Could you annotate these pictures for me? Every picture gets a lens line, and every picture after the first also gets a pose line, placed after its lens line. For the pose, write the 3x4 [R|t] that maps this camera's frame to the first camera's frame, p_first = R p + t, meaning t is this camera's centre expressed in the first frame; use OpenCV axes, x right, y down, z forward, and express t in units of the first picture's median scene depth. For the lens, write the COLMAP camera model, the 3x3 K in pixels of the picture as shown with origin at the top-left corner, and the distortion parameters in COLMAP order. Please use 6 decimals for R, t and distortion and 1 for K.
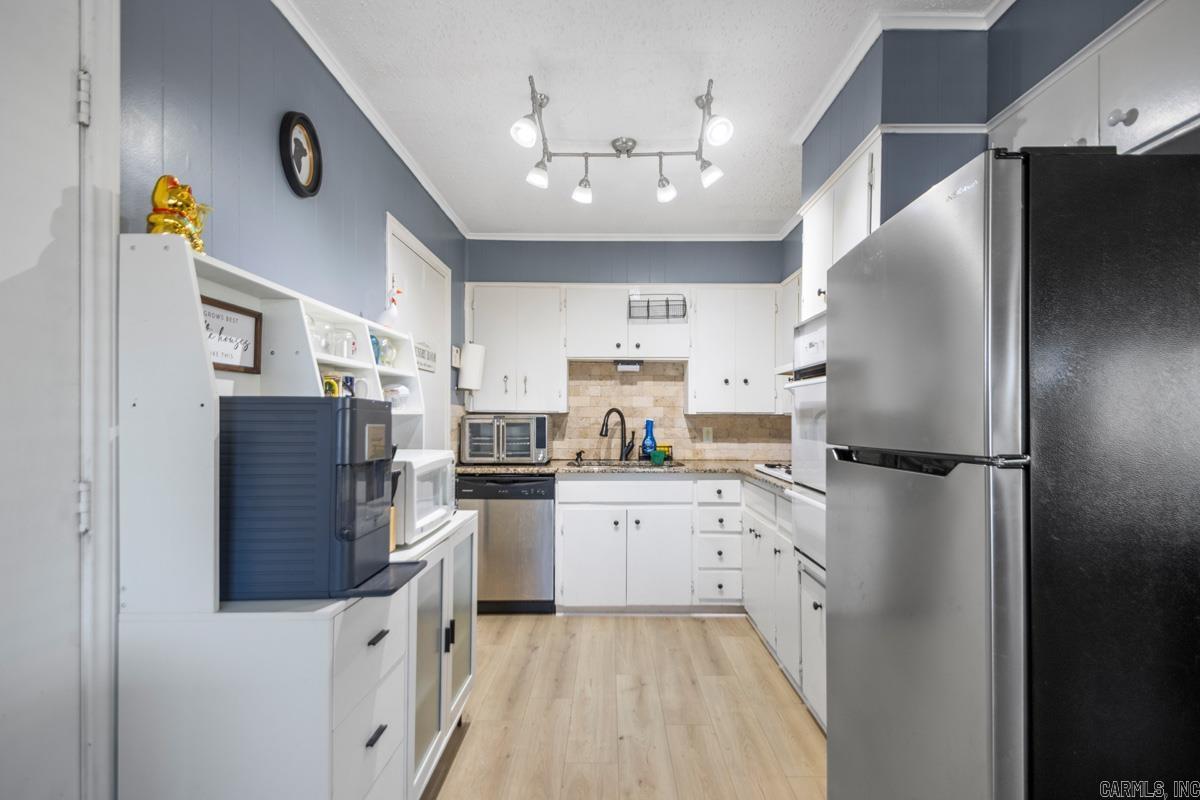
lens RADIAL K [[570.0, 0, 589.0], [0, 570.0, 415.8], [0, 0, 1]] dist [0.027371, -0.017343]
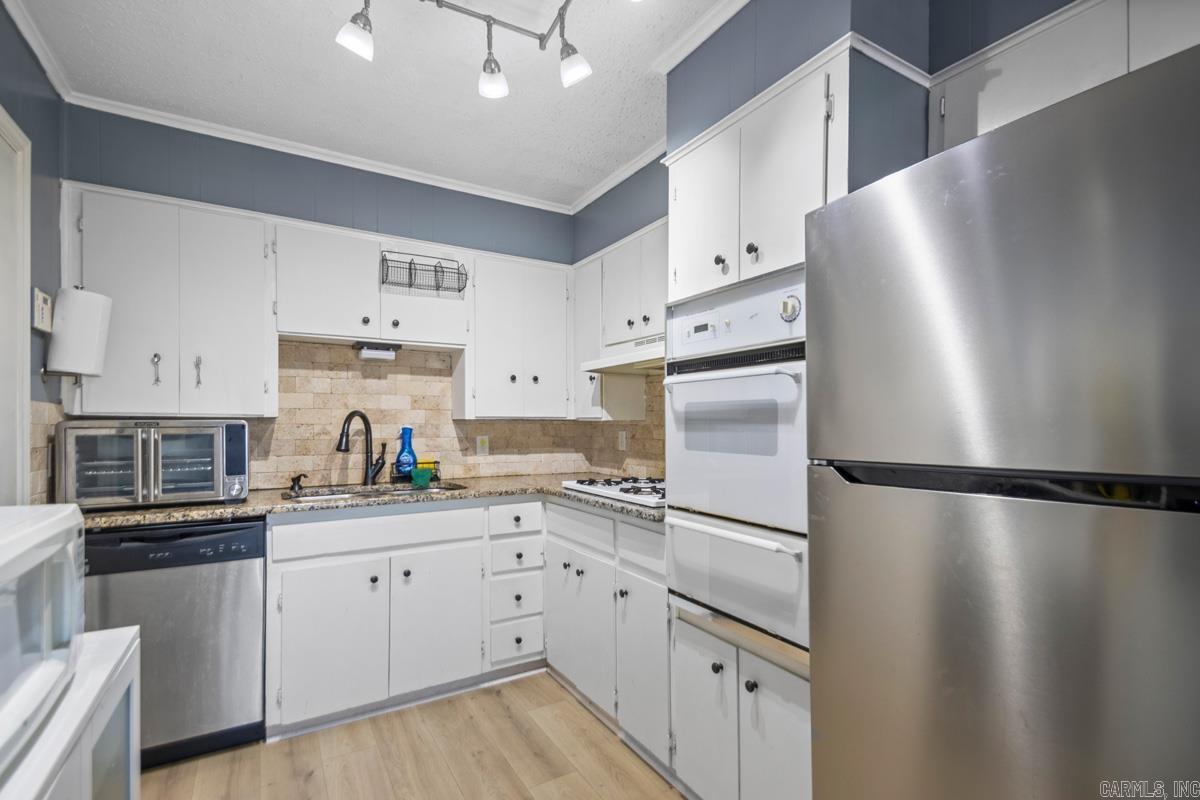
lens RADIAL K [[570.0, 0, 610.6], [0, 570.0, 421.9], [0, 0, 1]] dist [0.027371, -0.017343]
pose [[0.835657, -0.002843, 0.549244, -0.088850], [0.004157, 0.999991, -0.001148, 0.002518], [-0.549236, 0.003243, 0.835661, 0.273204]]
